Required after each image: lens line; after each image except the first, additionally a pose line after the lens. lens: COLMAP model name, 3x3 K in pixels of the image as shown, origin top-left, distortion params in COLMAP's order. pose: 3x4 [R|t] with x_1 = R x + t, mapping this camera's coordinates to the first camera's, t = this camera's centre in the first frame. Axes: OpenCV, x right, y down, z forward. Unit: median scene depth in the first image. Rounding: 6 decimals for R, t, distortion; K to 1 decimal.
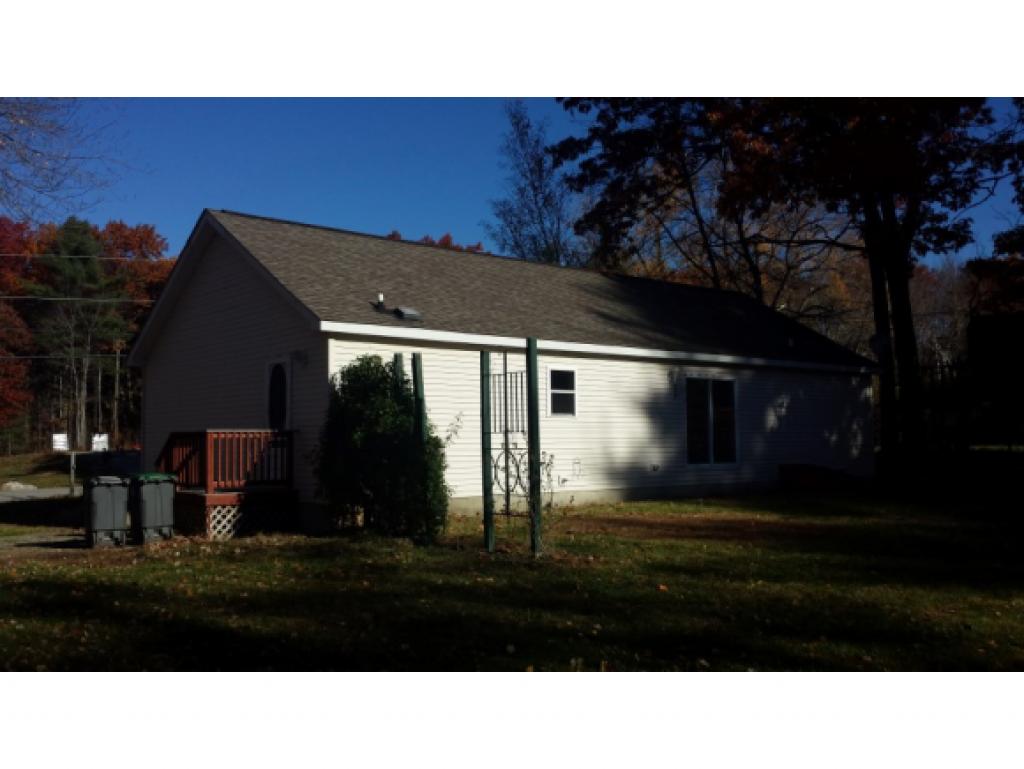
lens RADIAL K [[965.1, 0, 512.0], [0, 965.1, 384.5], [0, 0, 1]] dist [0.046121, -0.167577]
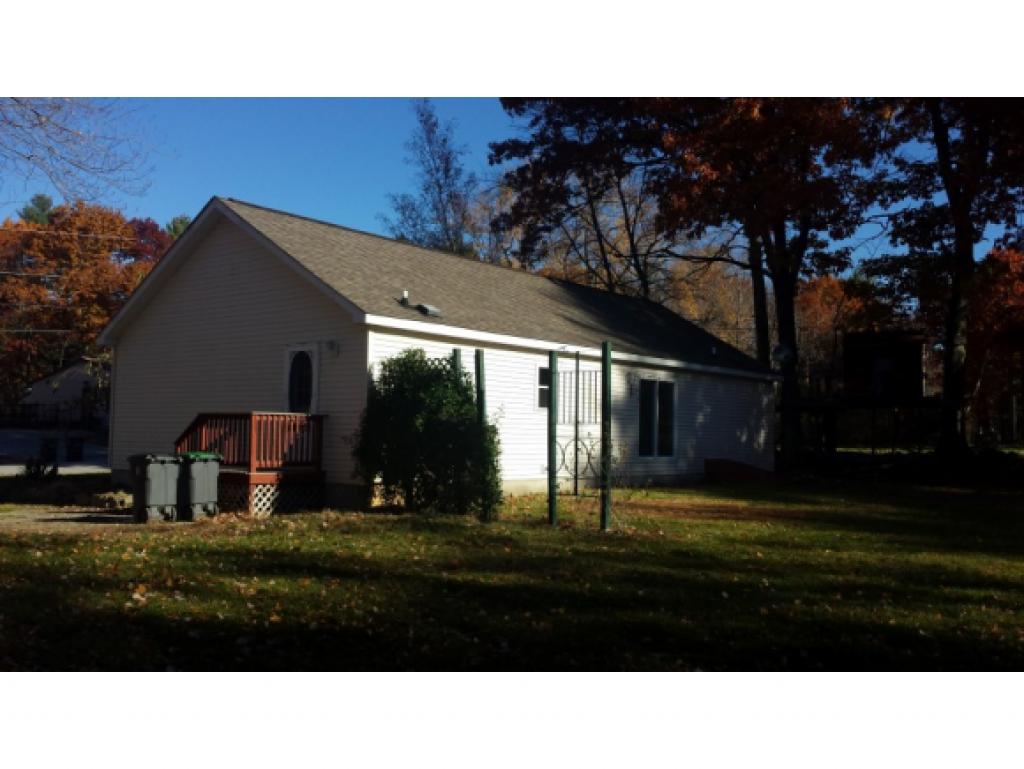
lens RADIAL K [[989.4, 0, 512.0], [0, 989.4, 384.5], [0, 0, 1]] dist [0.008118, -0.001404]
pose [[0.979194, 0.037850, 0.199366, -0.237207], [-0.039128, 0.999231, 0.002473, 0.003025], [-0.199119, -0.010223, 0.979922, -0.102119]]
